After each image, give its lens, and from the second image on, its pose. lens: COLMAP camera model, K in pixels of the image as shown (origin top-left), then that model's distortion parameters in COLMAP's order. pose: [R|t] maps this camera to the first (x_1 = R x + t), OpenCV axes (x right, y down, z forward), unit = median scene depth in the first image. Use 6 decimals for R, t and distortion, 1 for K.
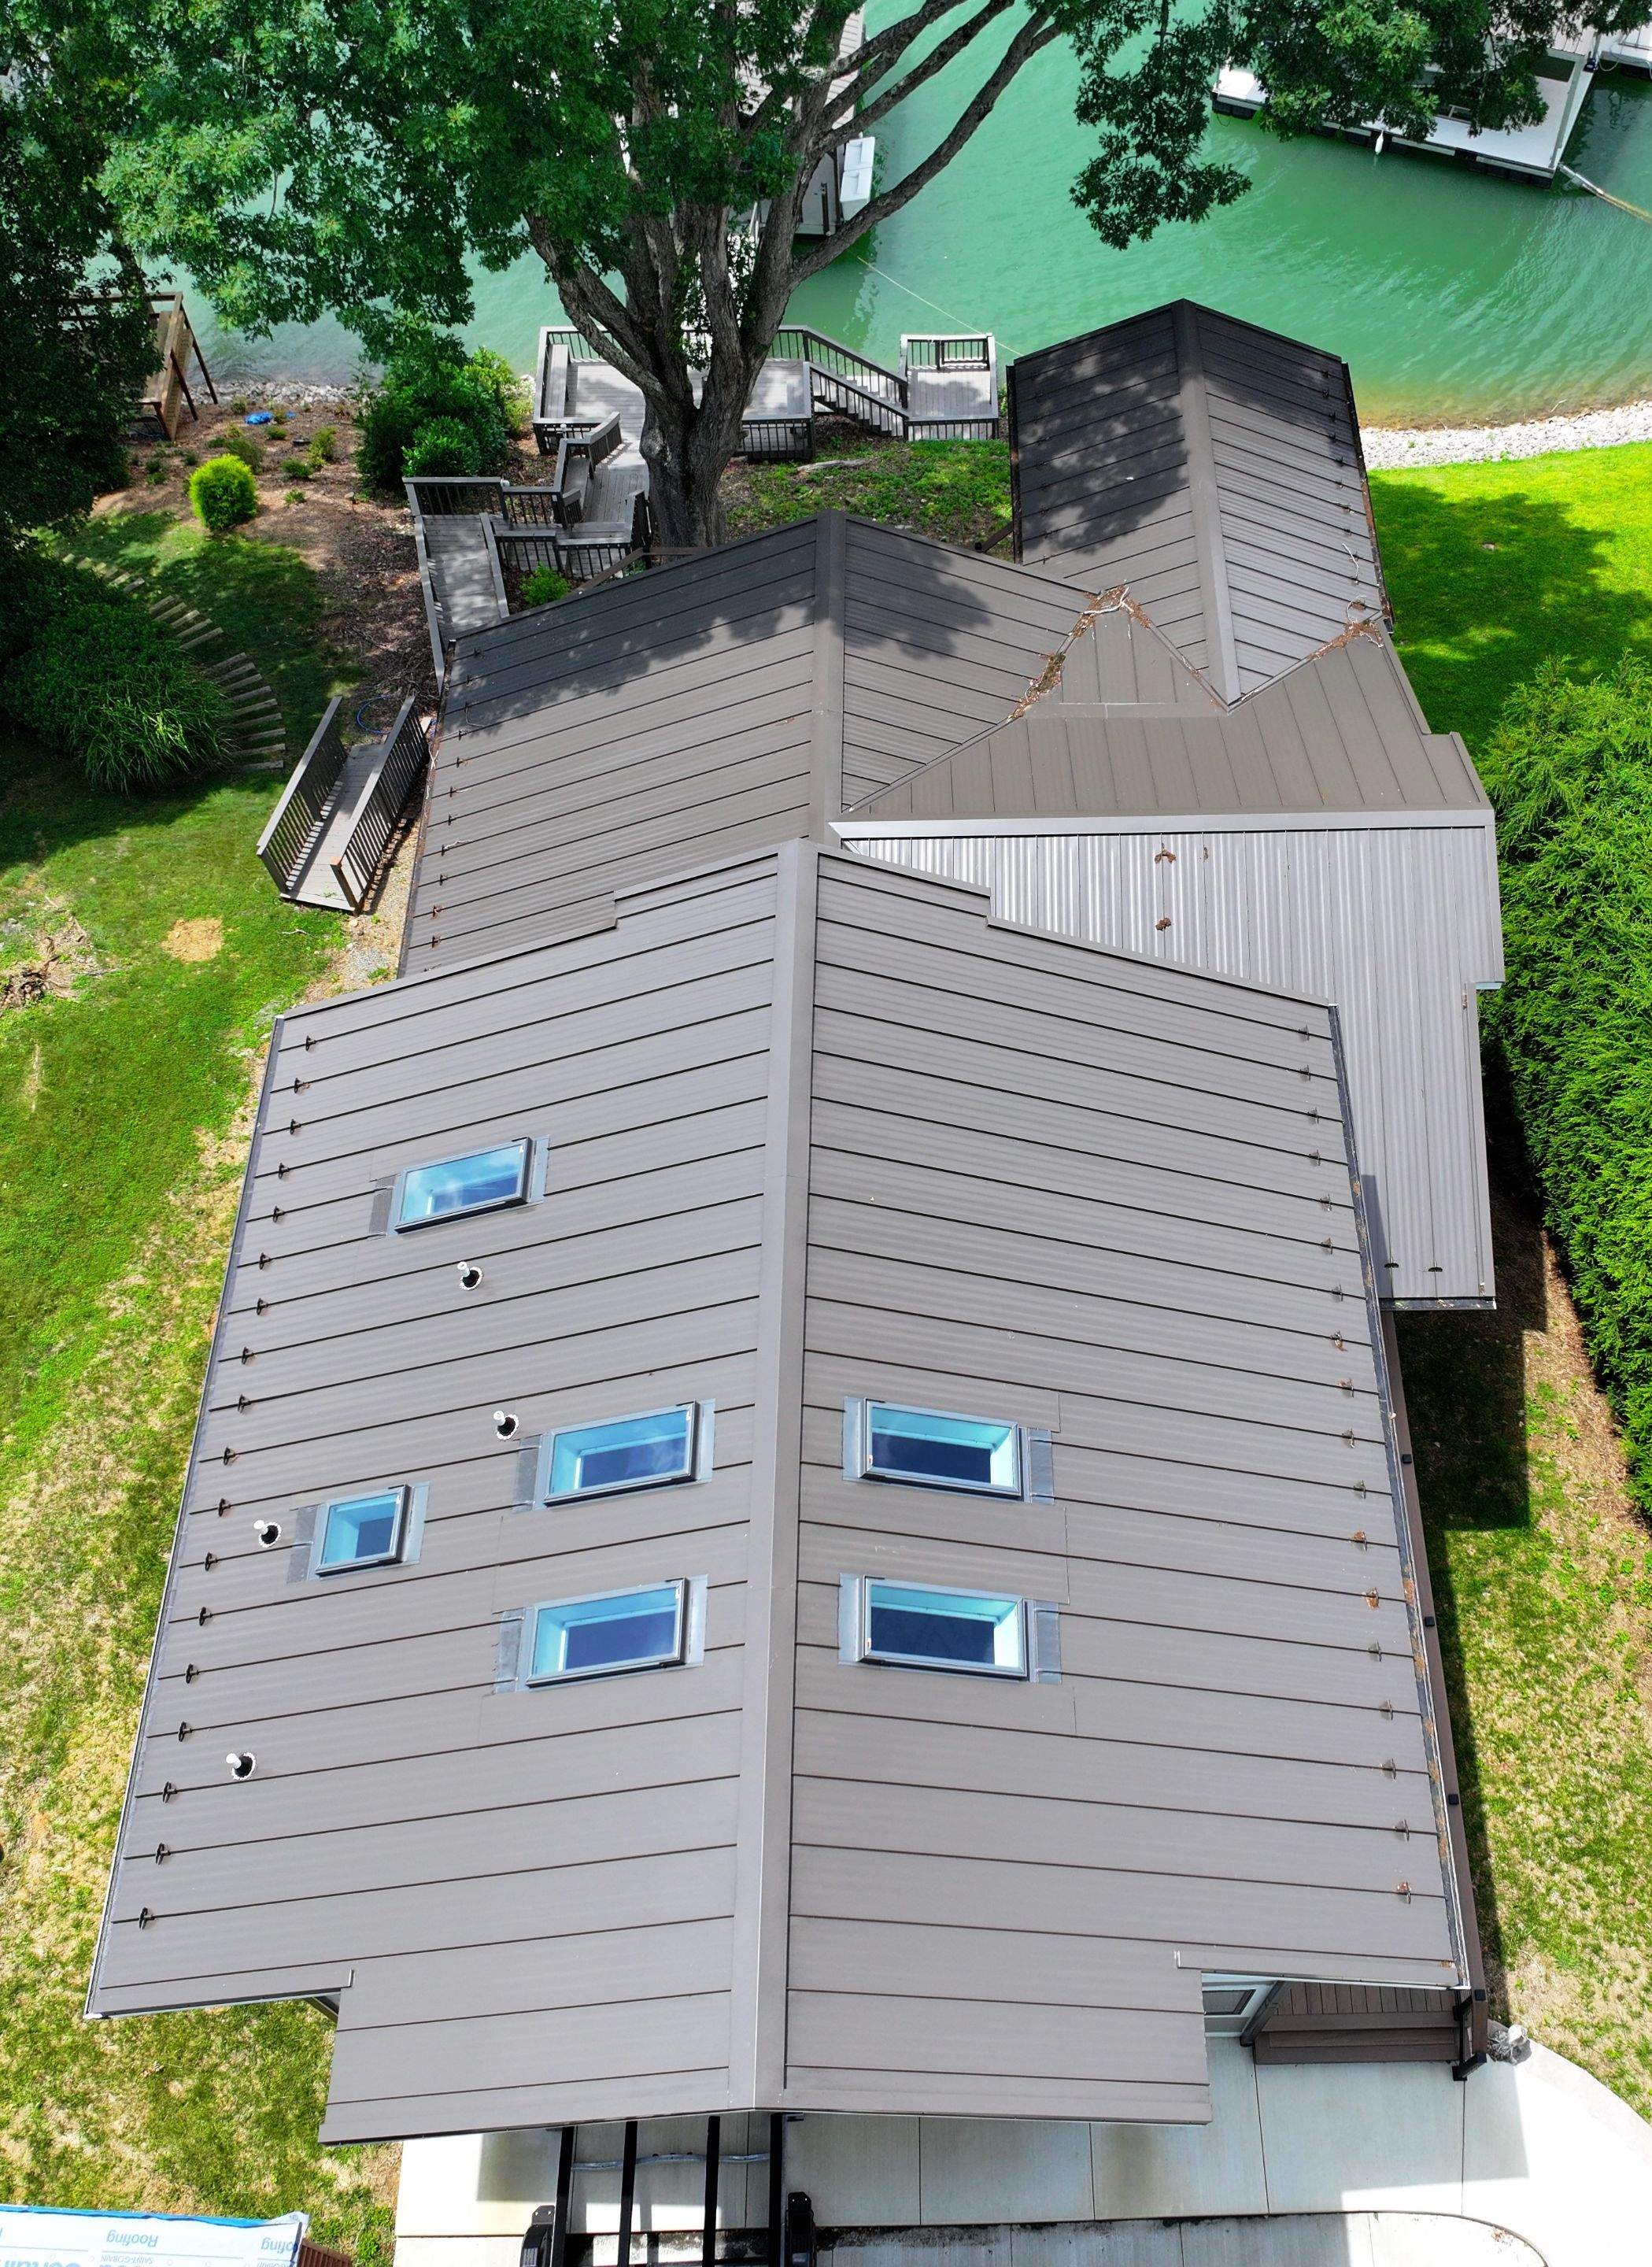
lens RADIAL K [[2121.9, 0, 976.2], [0, 2121.9, 1109.6], [0, 0, 1]] dist [0.004888, -0.013767]
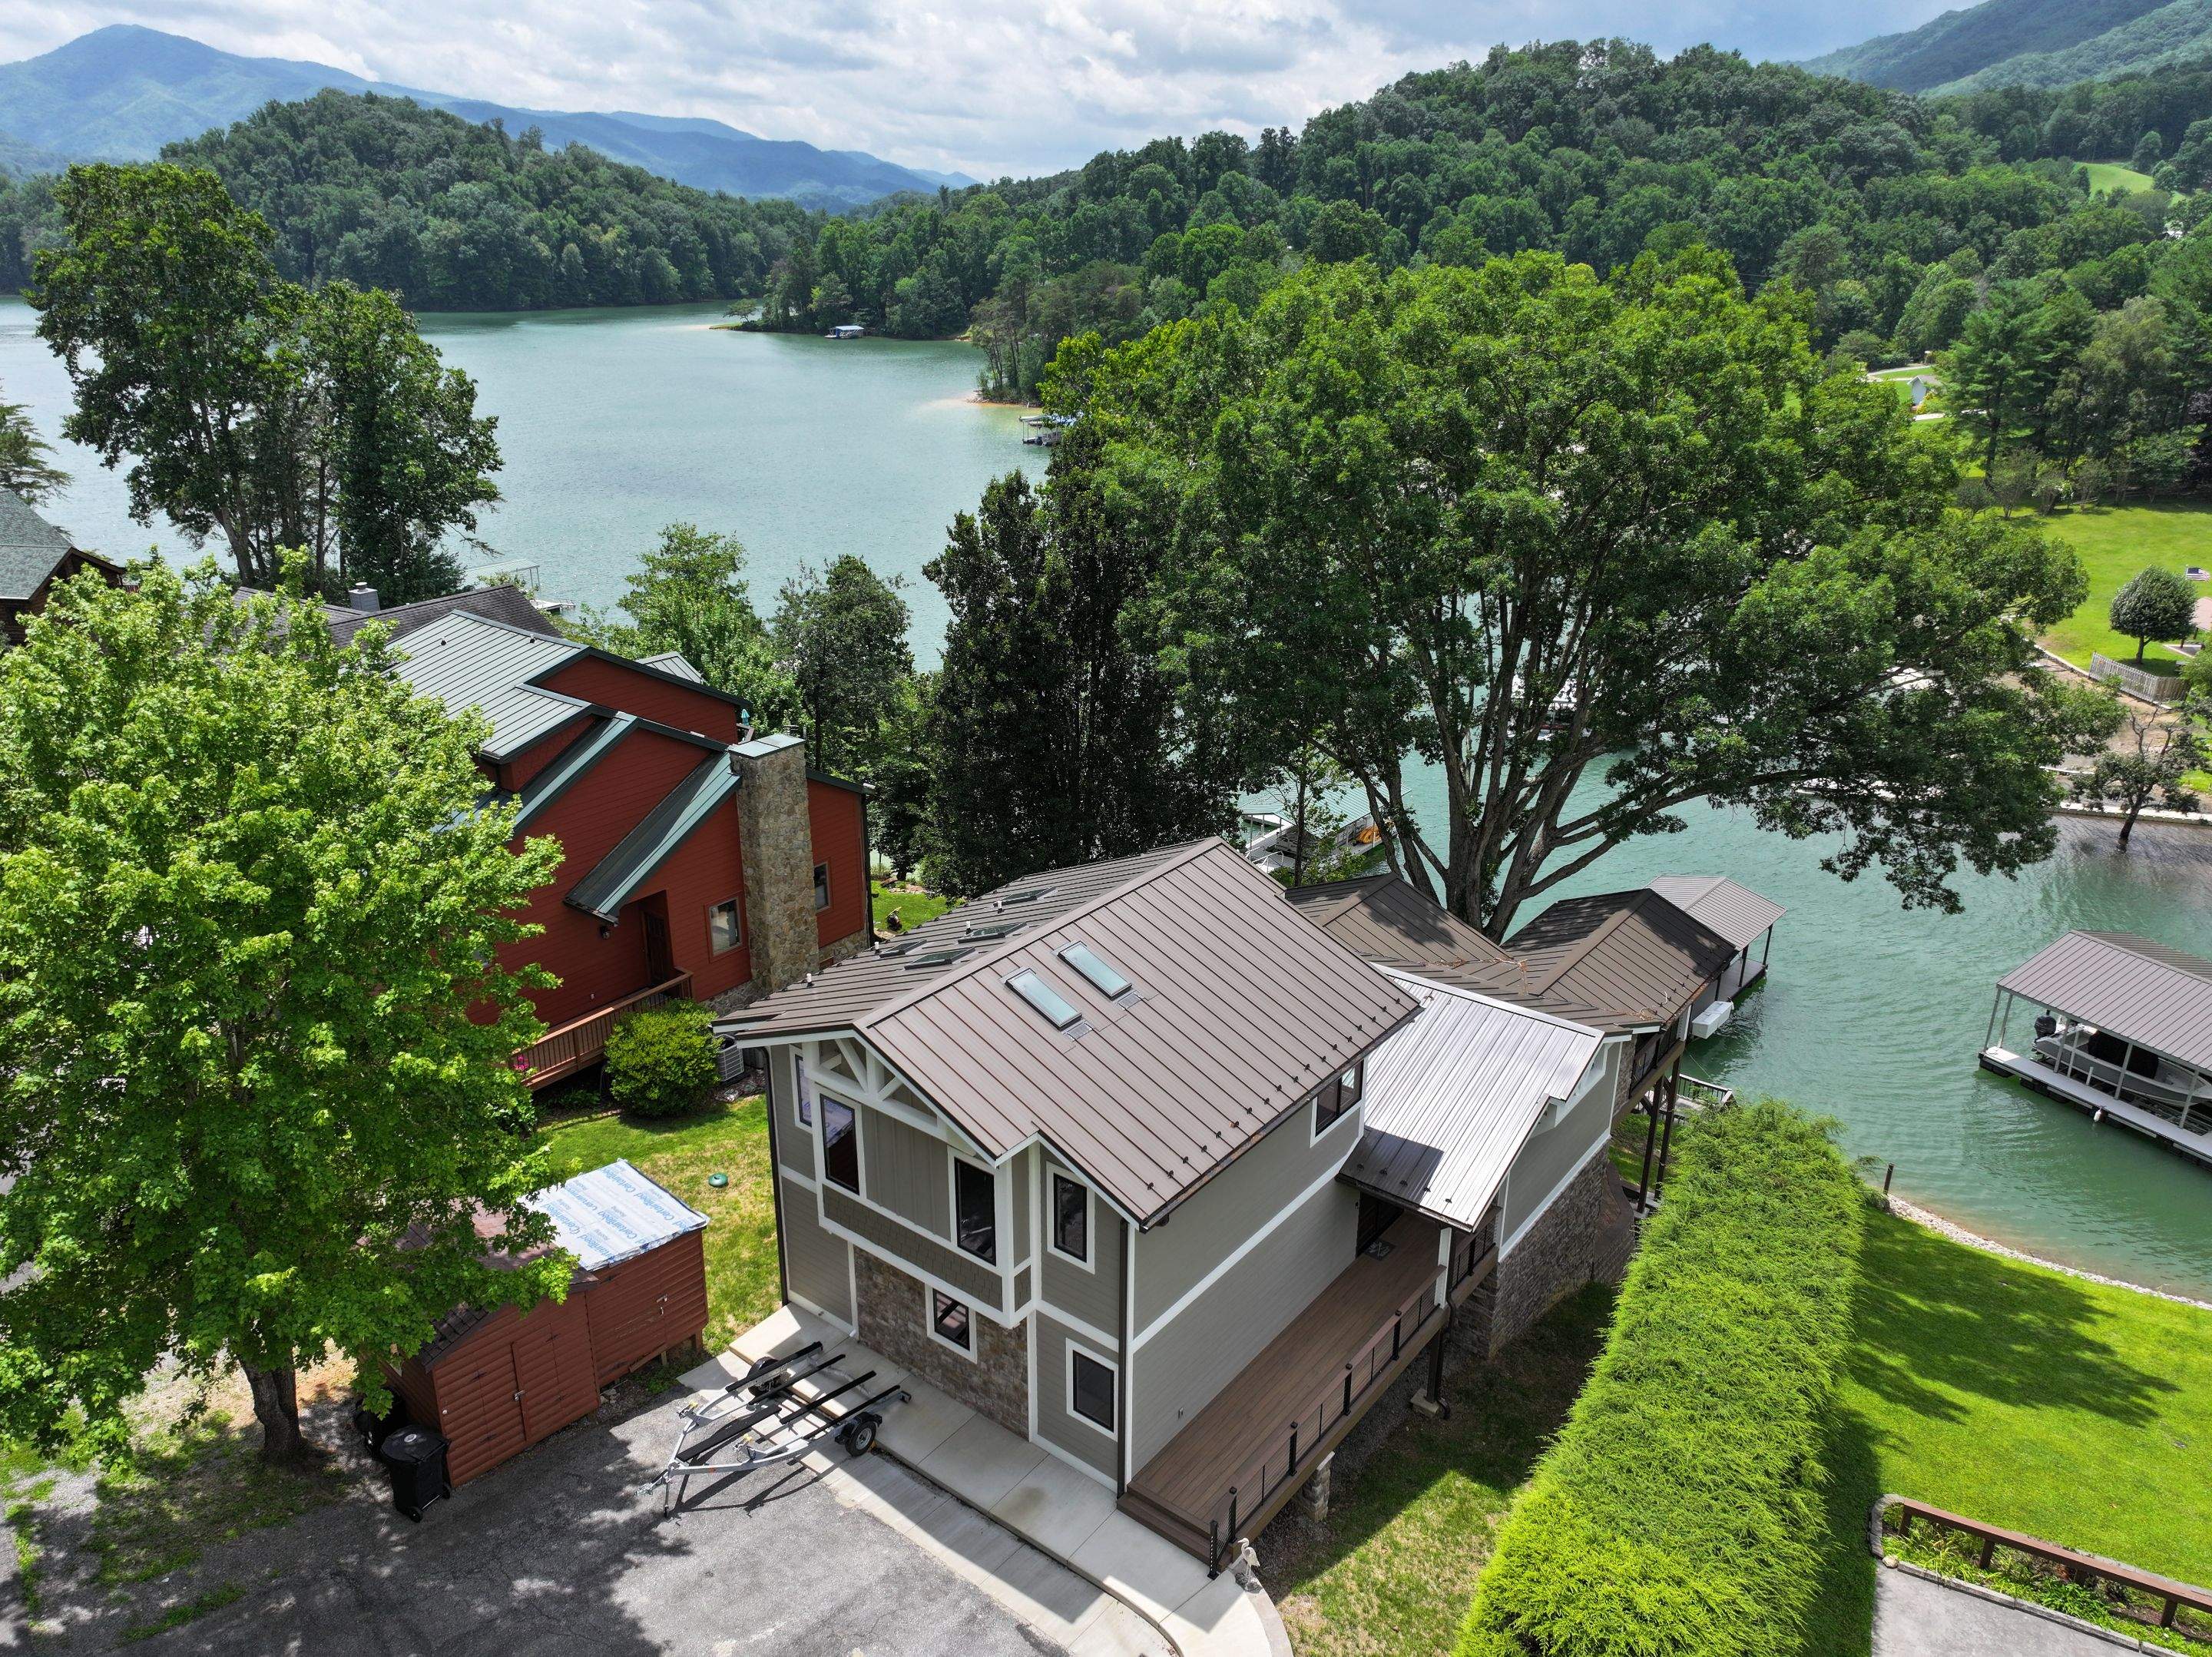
lens RADIAL K [[1554.1, 0, 1098.6], [0, 1554.1, 824.5], [0, 0, 1]] dist [0.004938, 0.007721]
pose [[0.770787, 0.217190, -0.598929, 0.634419], [-0.534805, 0.731469, -0.423010, 0.498172], [0.346224, 0.646360, 0.679961, -0.167333]]
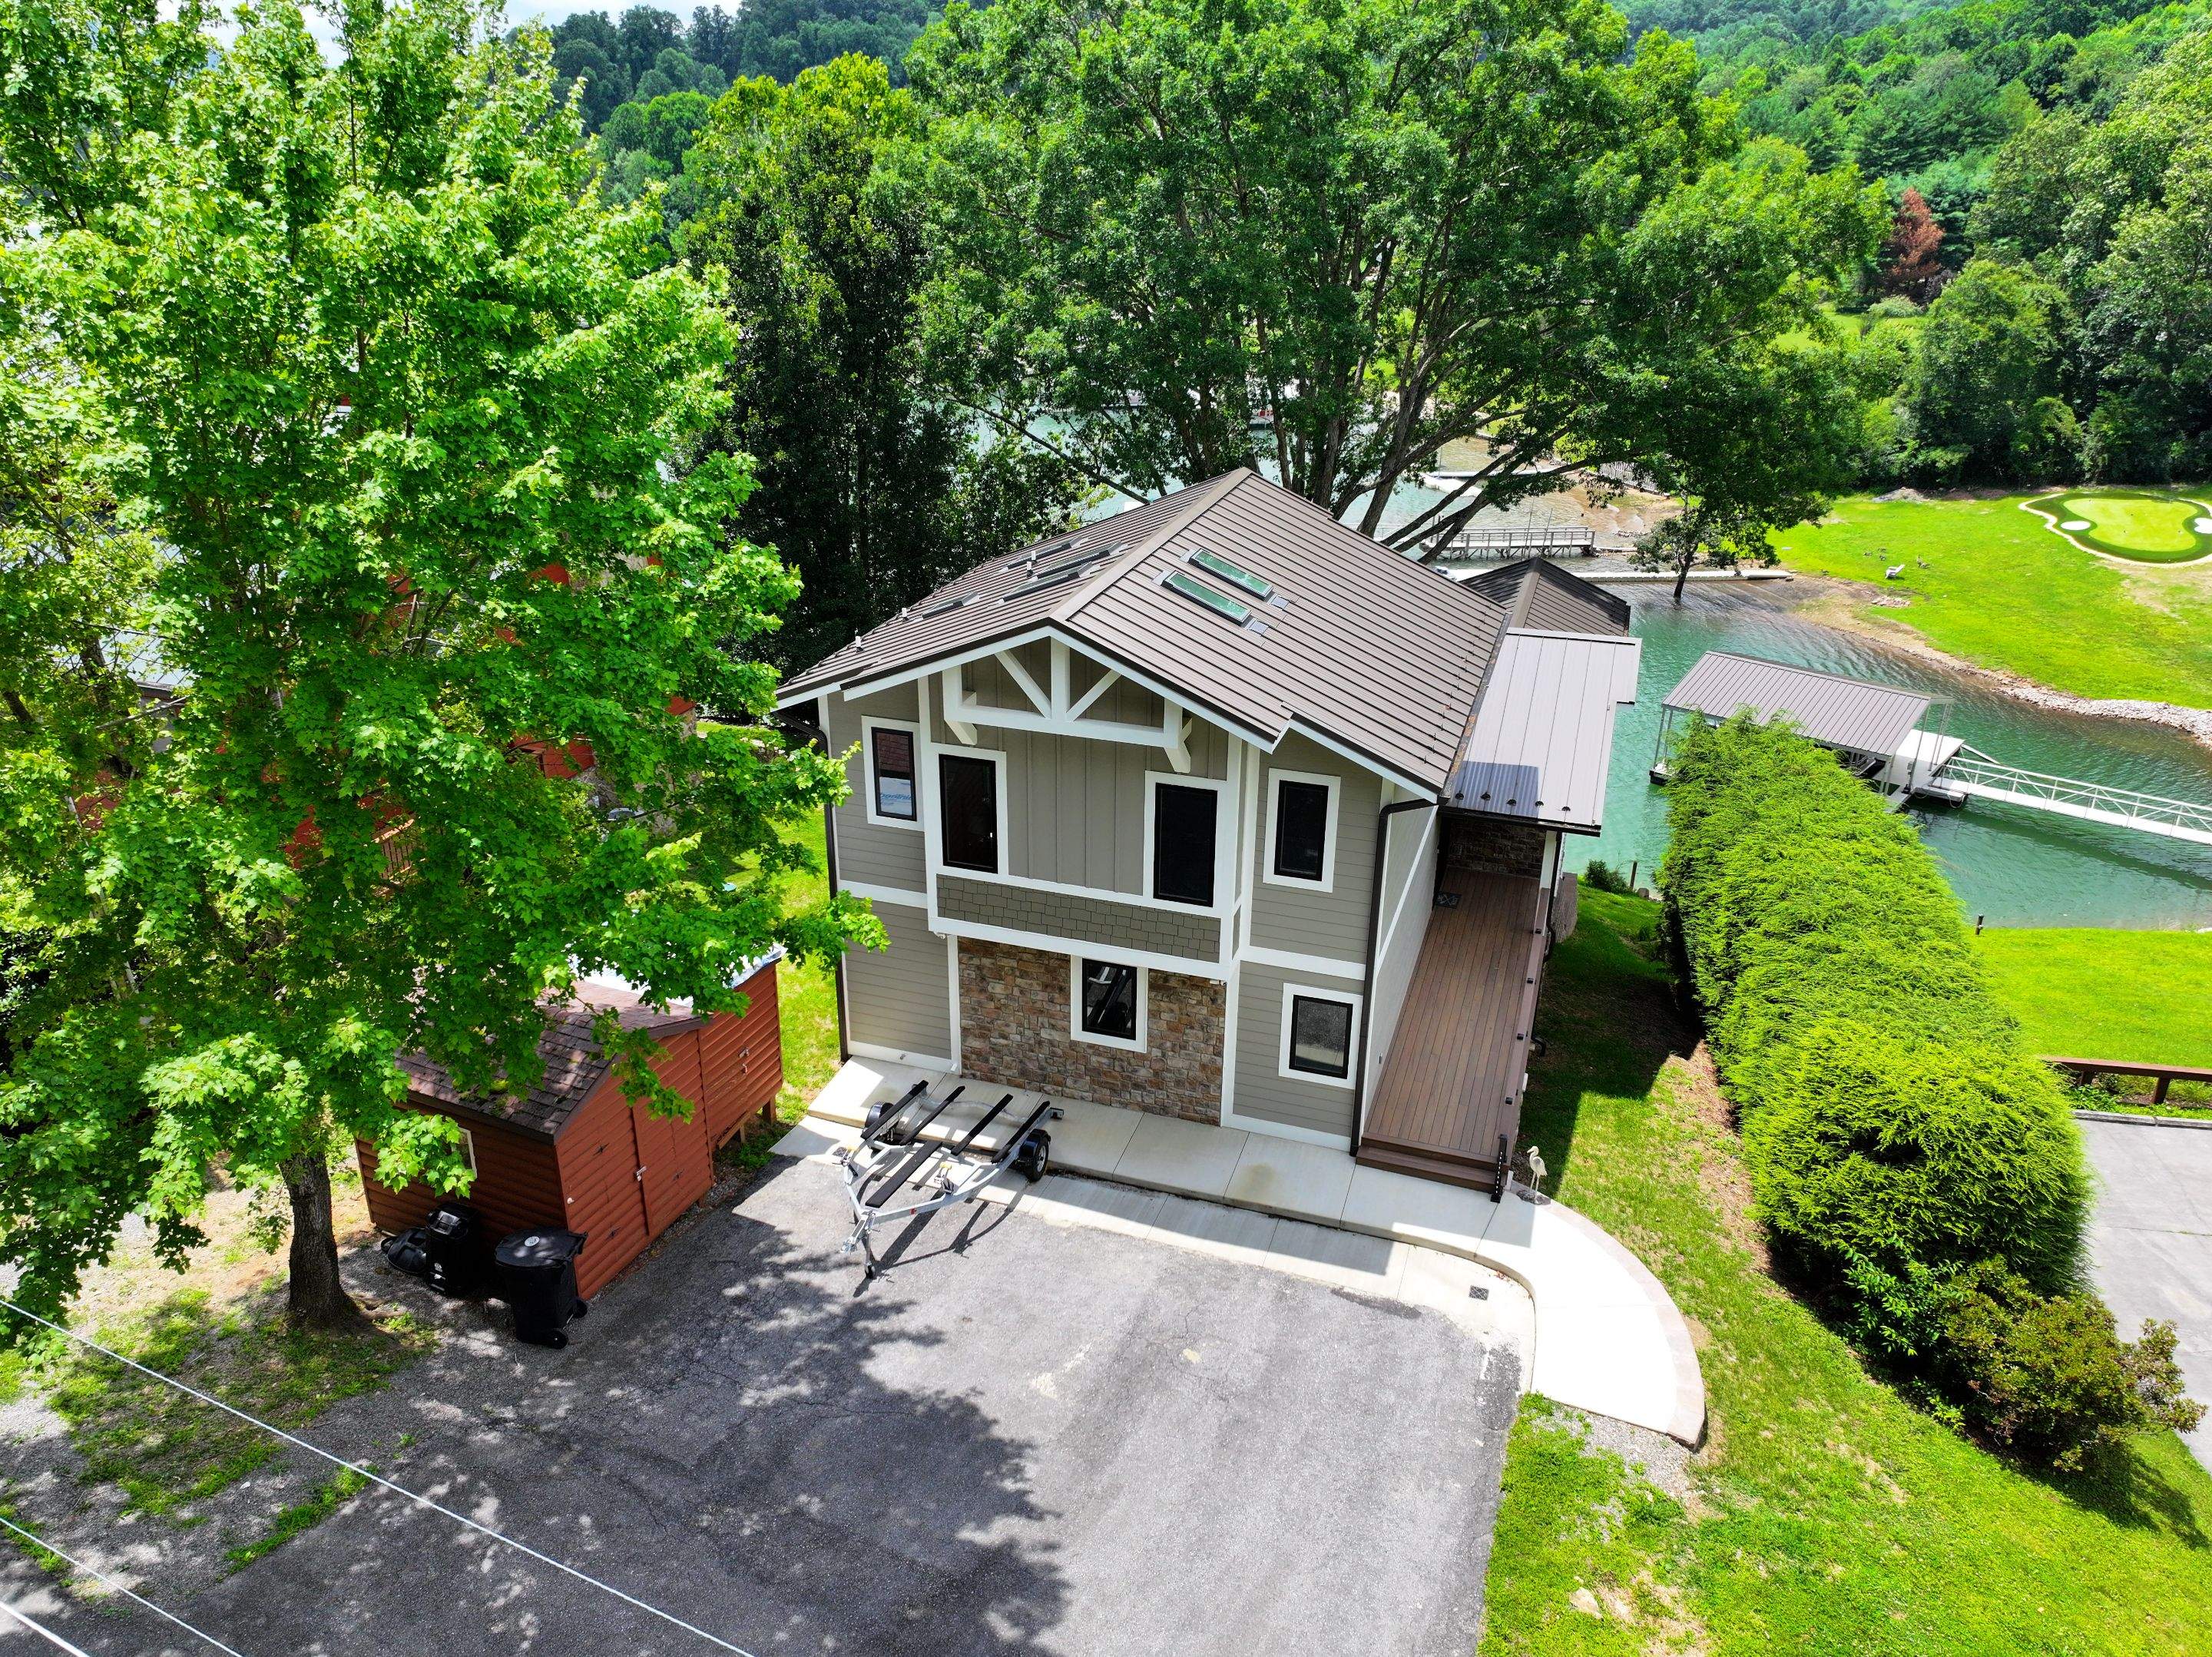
lens RADIAL K [[1554.1, 0, 1098.6], [0, 1554.1, 824.5], [0, 0, 1]] dist [0.004938, 0.007721]
pose [[0.939793, 0.131797, -0.315307, 0.233907], [-0.286587, 0.806548, -0.517057, 0.745600], [0.186164, 0.576290, 0.795760, -0.031409]]
